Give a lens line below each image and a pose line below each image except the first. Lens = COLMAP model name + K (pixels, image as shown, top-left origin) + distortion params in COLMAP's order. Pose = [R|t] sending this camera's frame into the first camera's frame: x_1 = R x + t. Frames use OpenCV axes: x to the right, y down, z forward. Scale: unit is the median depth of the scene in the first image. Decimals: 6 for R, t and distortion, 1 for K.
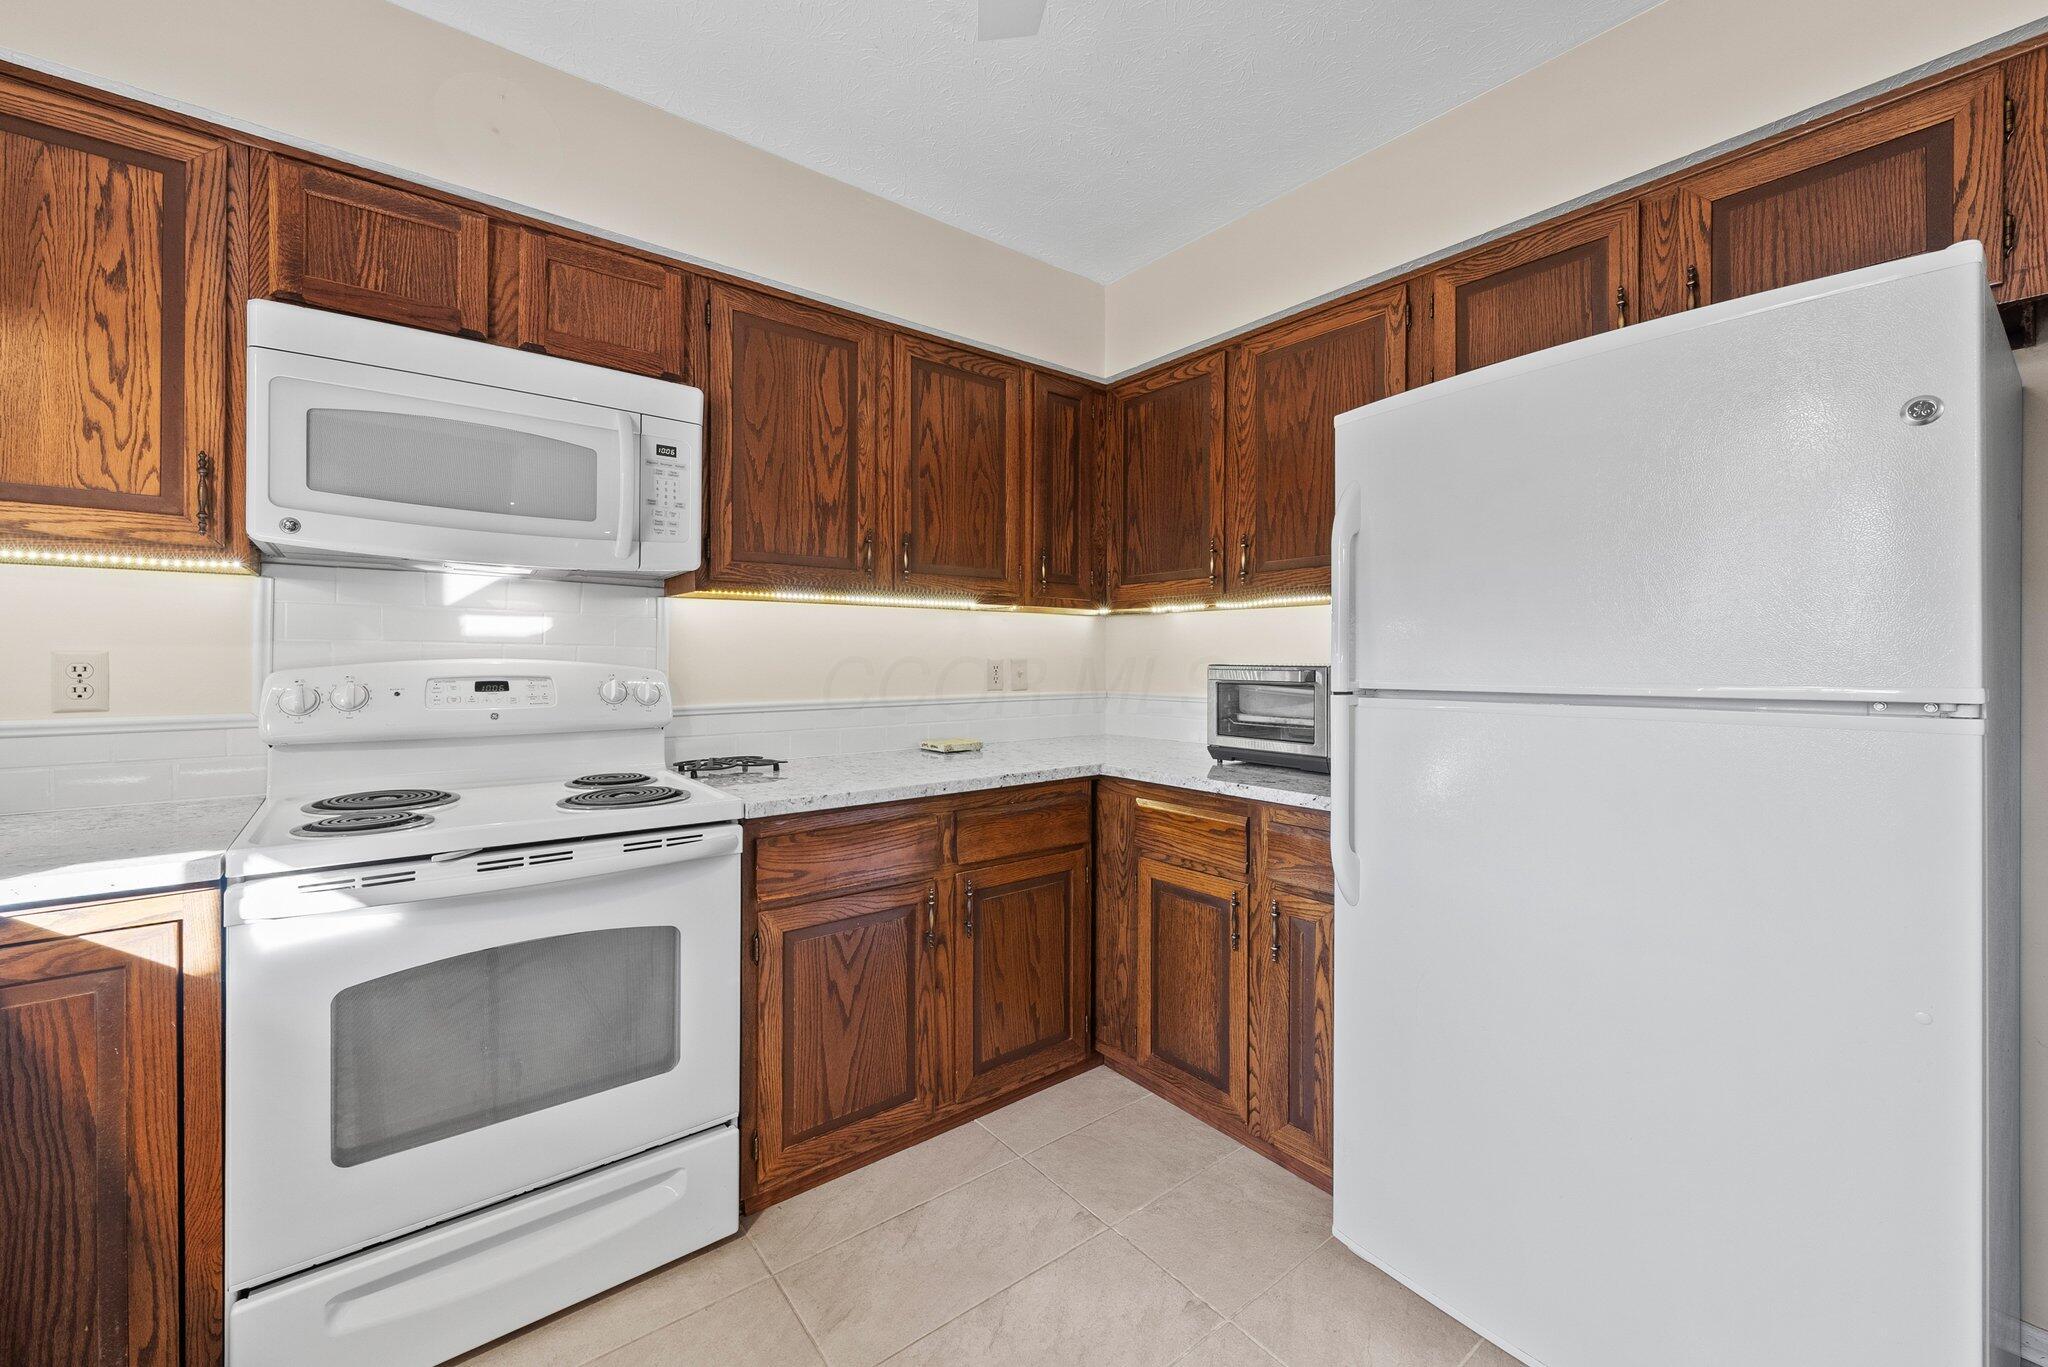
lens RADIAL K [[803.5, 0, 1027.0], [0, 803.5, 666.1], [0, 0, 1]] dist [-0.001748, -0.000164]
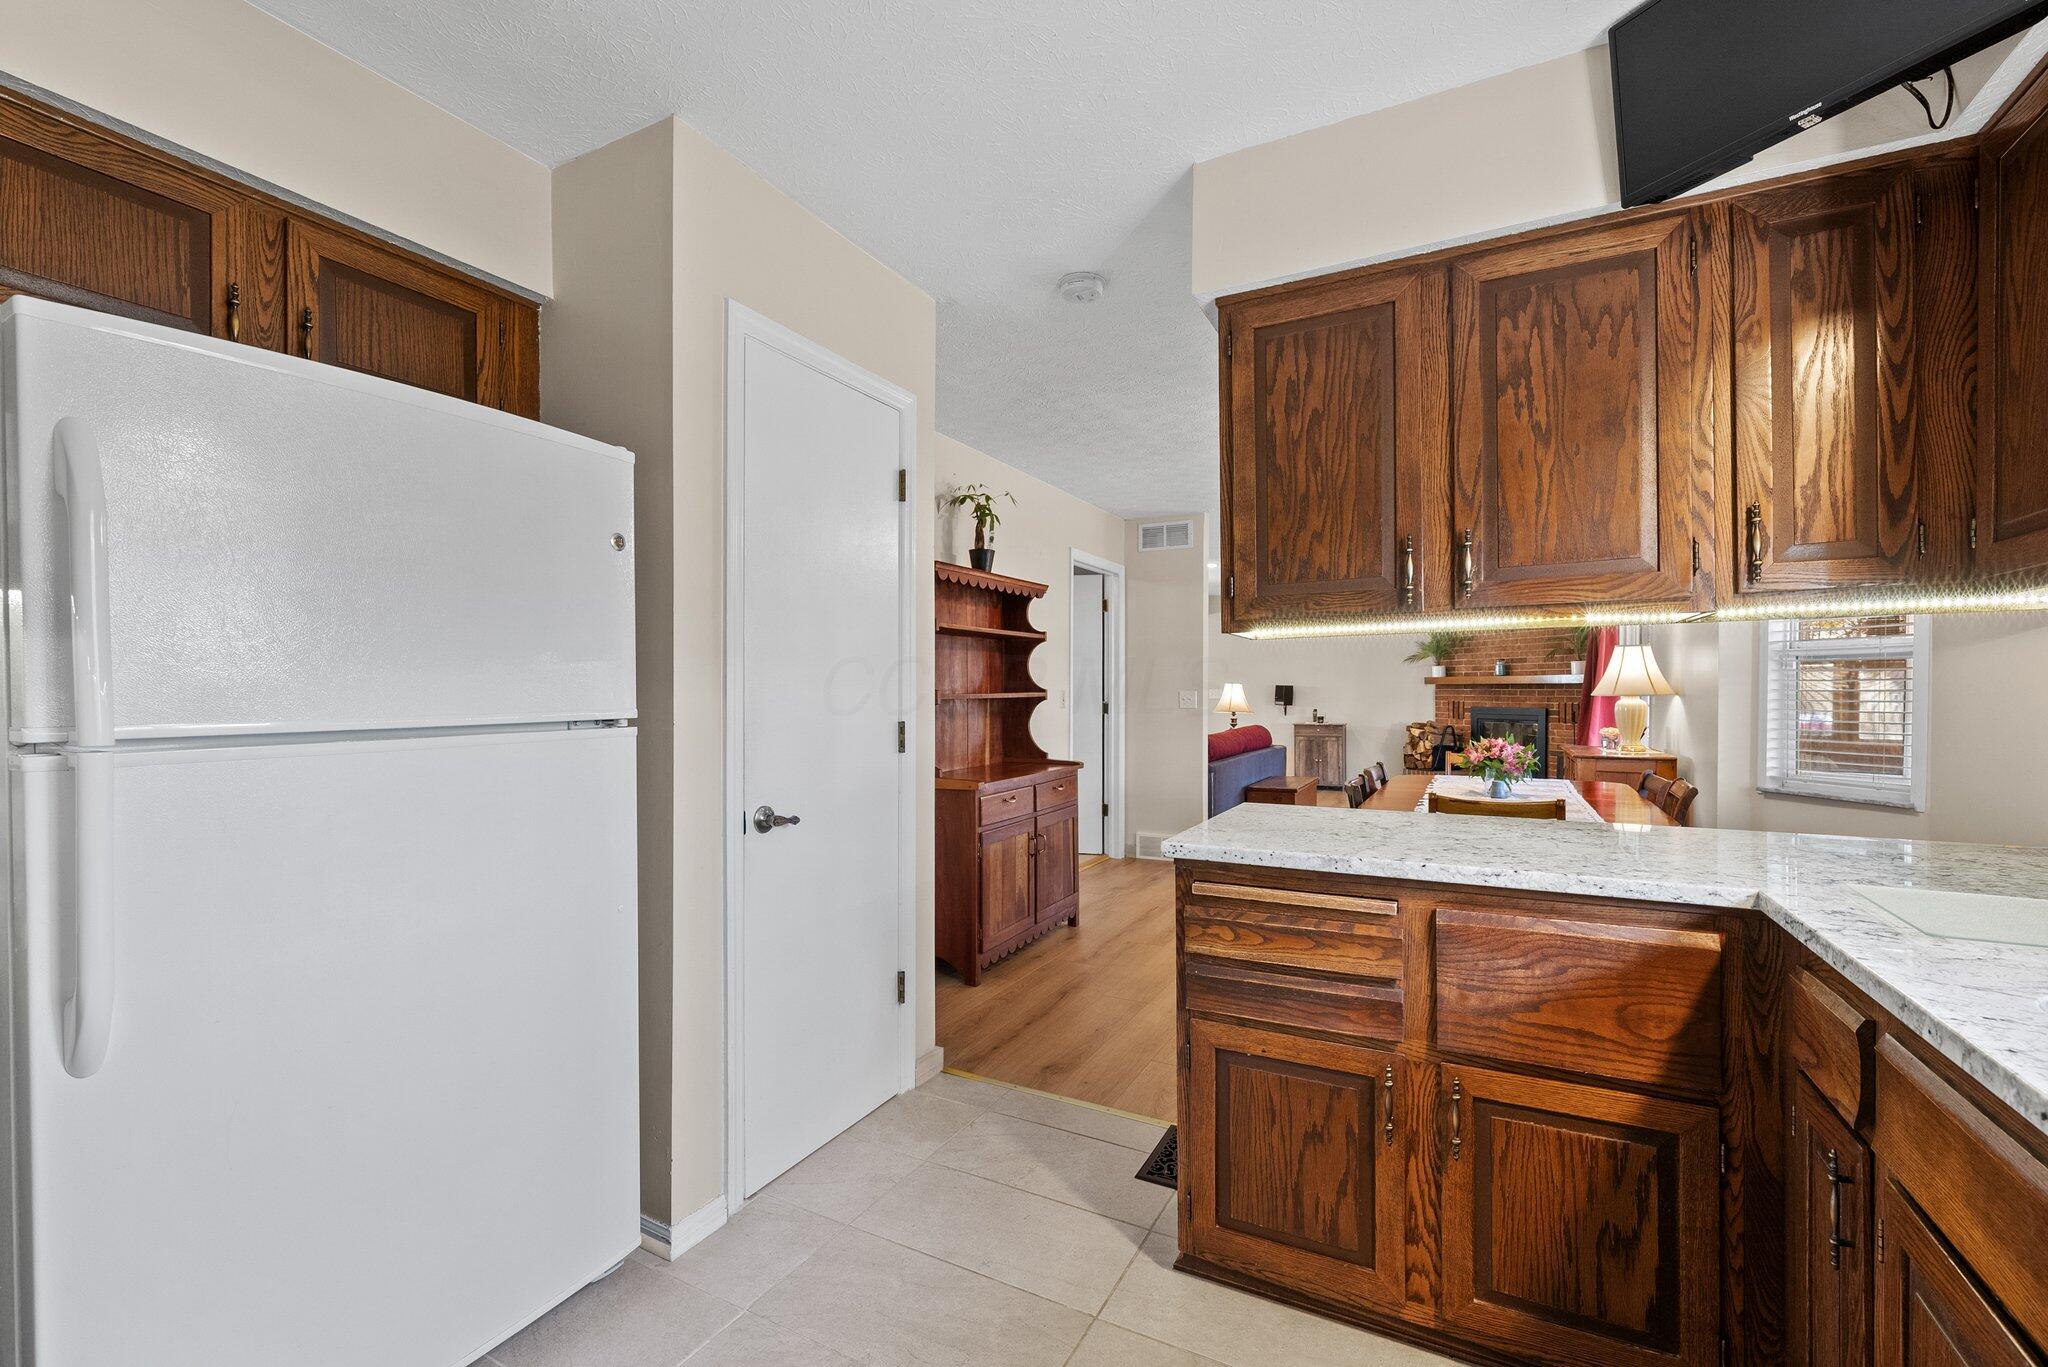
lens RADIAL K [[877.2, 0, 1028.0], [0, 877.2, 693.1], [0, 0, 1]] dist [-0.000425, -0.000071]
pose [[-0.388144, 0.002143, 0.921596, -0.551711], [0.011784, 0.999927, 0.002638, -0.001713], [-0.921524, 0.011884, -0.388141, 0.594003]]
